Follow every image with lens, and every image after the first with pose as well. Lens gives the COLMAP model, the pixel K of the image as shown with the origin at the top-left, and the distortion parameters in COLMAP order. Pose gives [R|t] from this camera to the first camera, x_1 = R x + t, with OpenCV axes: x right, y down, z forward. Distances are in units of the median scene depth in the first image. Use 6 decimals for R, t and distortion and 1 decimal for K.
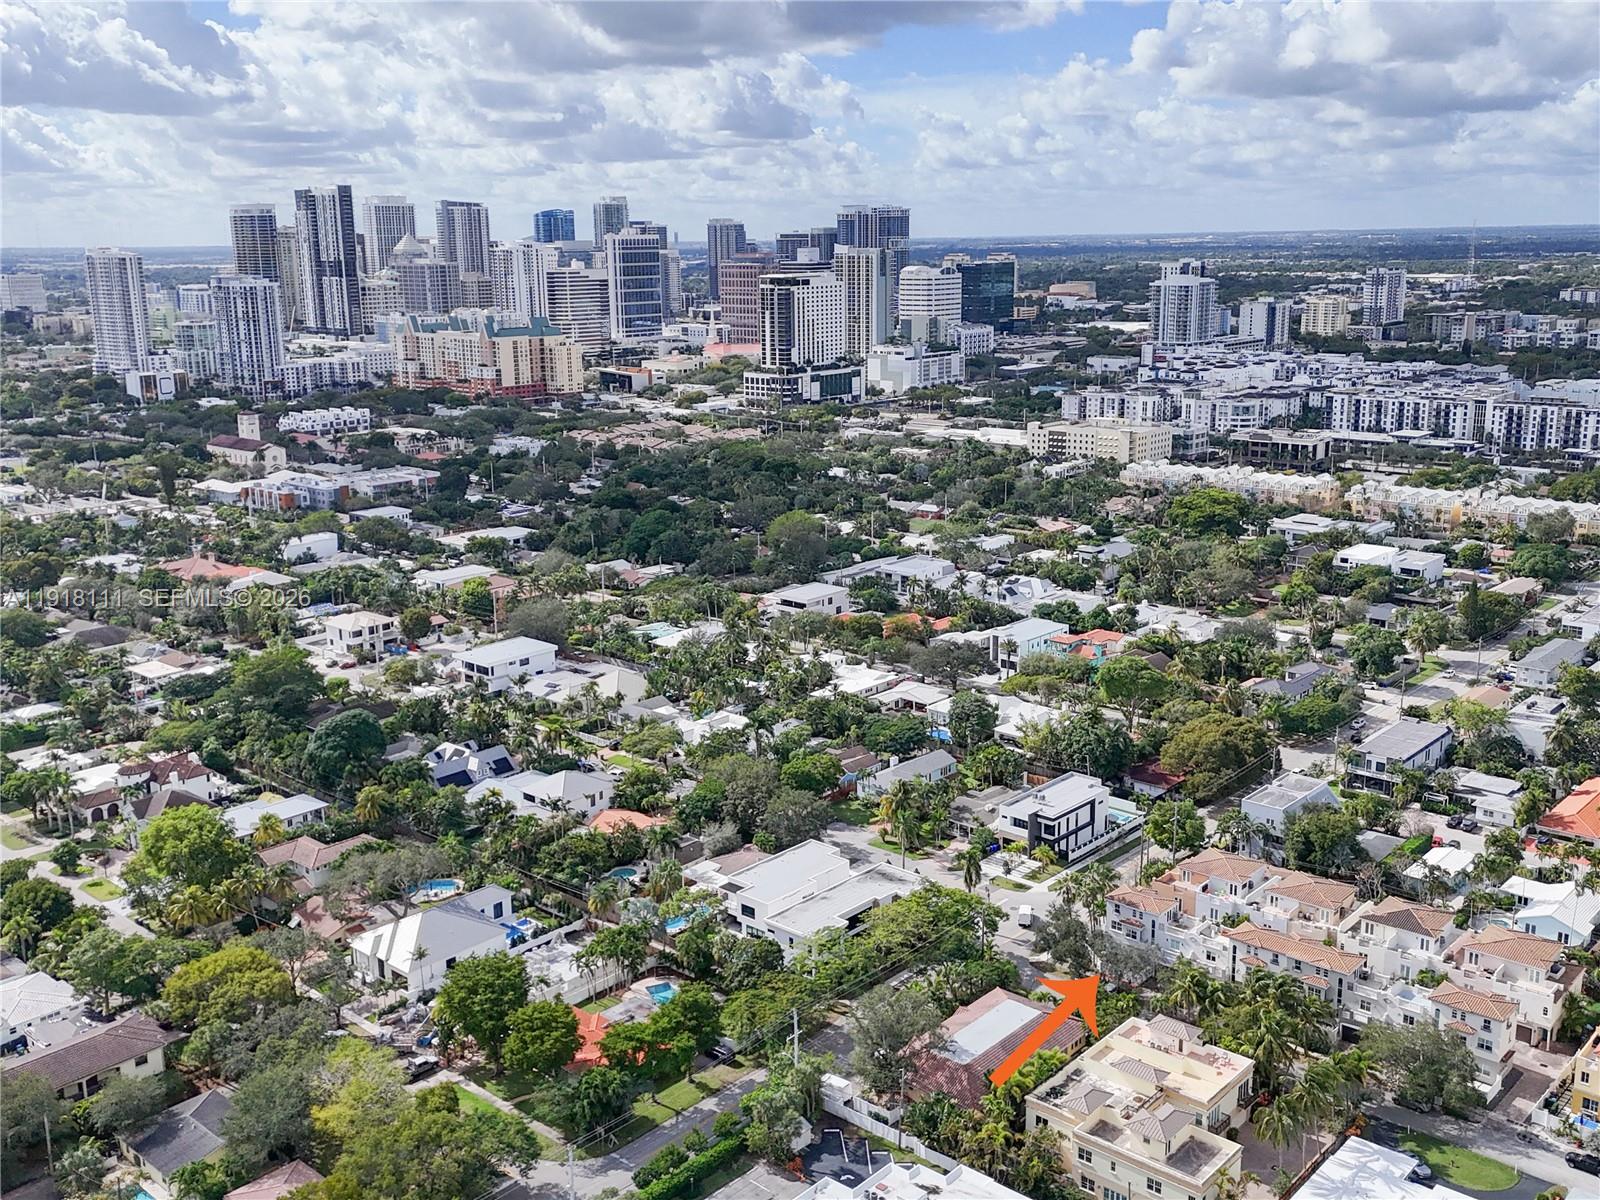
lens RADIAL K [[1391.3, 0, 800.0], [0, 1391.3, 600.0], [0, 0, 1]] dist [0.044238, -0.018664]
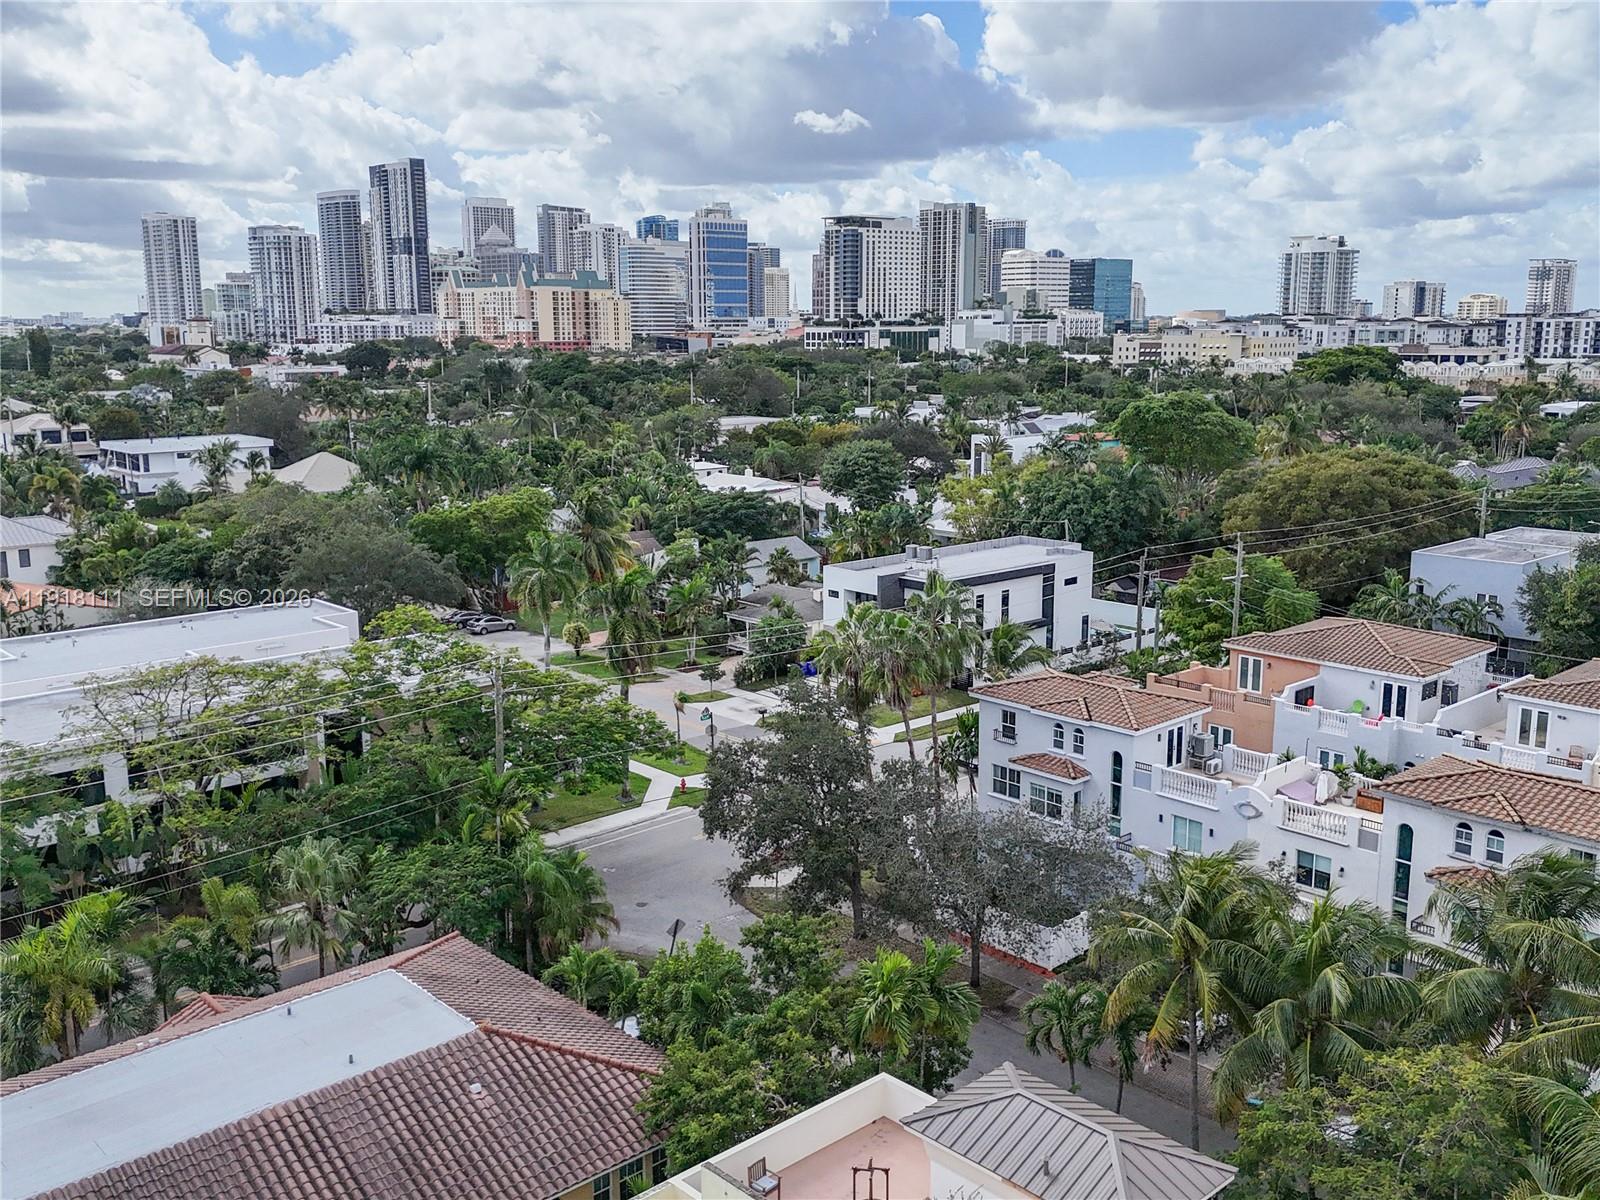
lens RADIAL K [[1391.3, 0, 800.0], [0, 1391.3, 600.0], [0, 0, 1]] dist [0.044238, -0.018664]
pose [[0.995983, 0.029749, -0.084453, 0.035493], [-0.032327, 0.999047, -0.029328, 0.035105], [0.083500, 0.031940, 0.995996, 0.118256]]
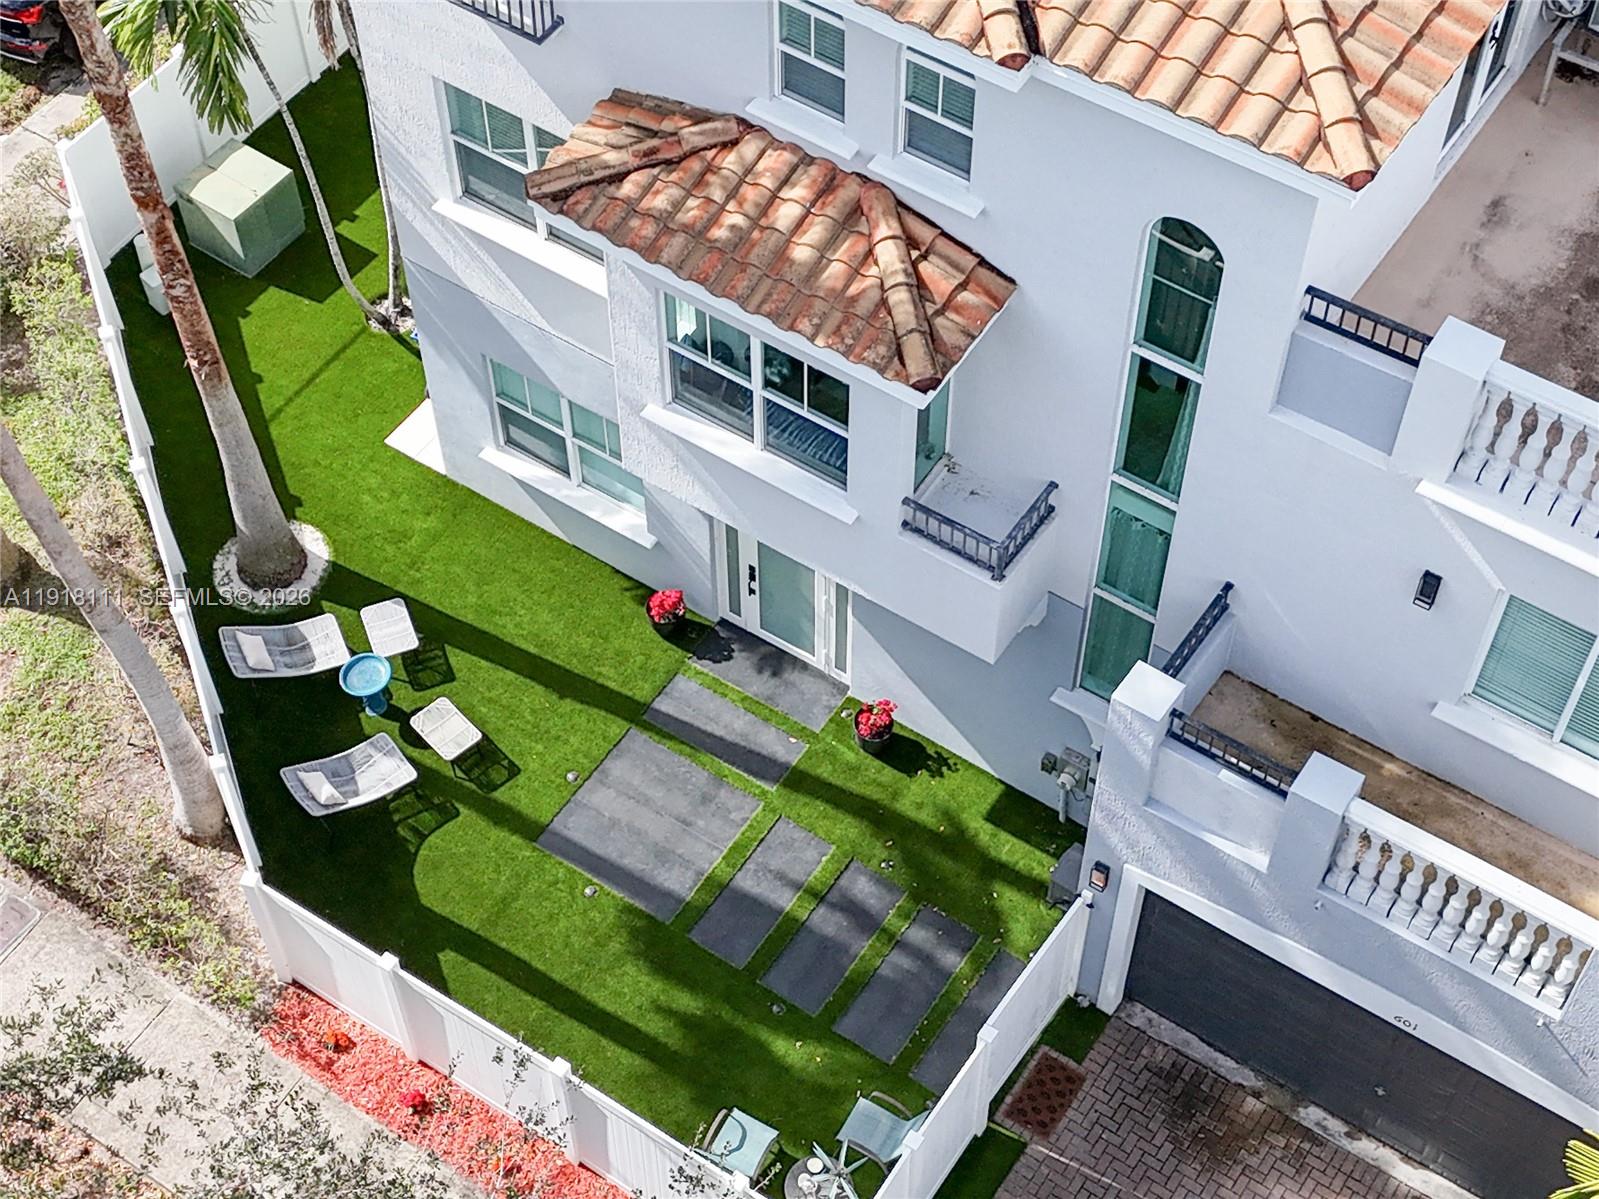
lens RADIAL K [[2603.8, 0, 799.5], [0, 2603.8, 599.5], [0, 0, 1]] dist [0.213317, -0.001290]
pose [[0.990260, -0.102778, 0.093919, 0.038970], [0.015348, 0.751052, 0.660064, 0.030483], [-0.138378, -0.652194, 0.745315, 0.157090]]
